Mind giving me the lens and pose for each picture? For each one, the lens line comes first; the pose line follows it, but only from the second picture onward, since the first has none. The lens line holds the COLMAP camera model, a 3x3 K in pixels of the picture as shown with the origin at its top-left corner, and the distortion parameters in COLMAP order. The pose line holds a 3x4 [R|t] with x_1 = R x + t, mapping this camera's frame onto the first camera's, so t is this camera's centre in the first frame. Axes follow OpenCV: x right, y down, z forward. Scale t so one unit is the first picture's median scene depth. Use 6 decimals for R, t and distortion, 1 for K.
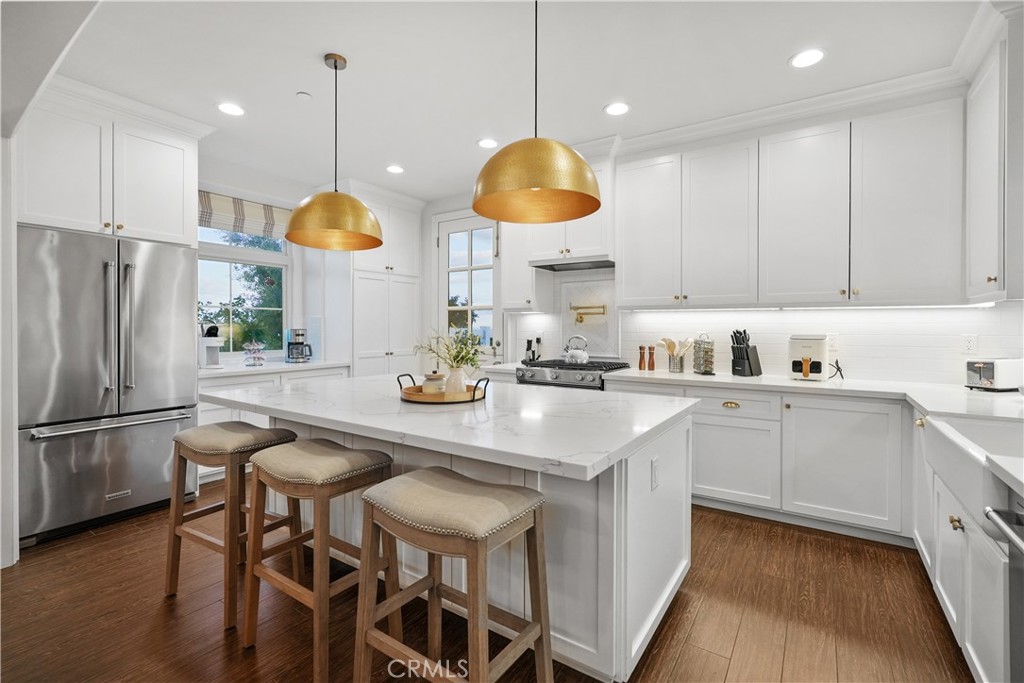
lens RADIAL K [[459.3, 0, 511.2], [0, 459.3, 337.8], [0, 0, 1]] dist [-0.014324, 0.007723]
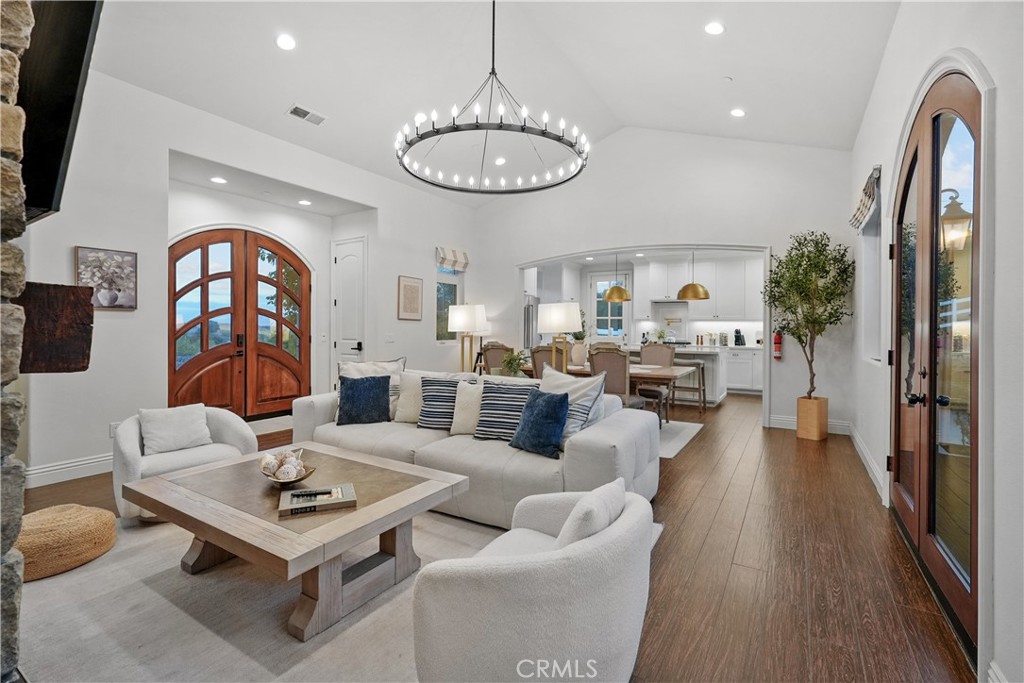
lens RADIAL K [[459.3, 0, 510.9], [0, 459.3, 334.0], [0, 0, 1]] dist [-0.014324, 0.007723]
pose [[0.999193, -0.008407, 0.039274, -0.886992], [0.008299, 0.999961, 0.002898, -0.004545], [-0.039297, -0.002570, 0.999224, -1.551675]]
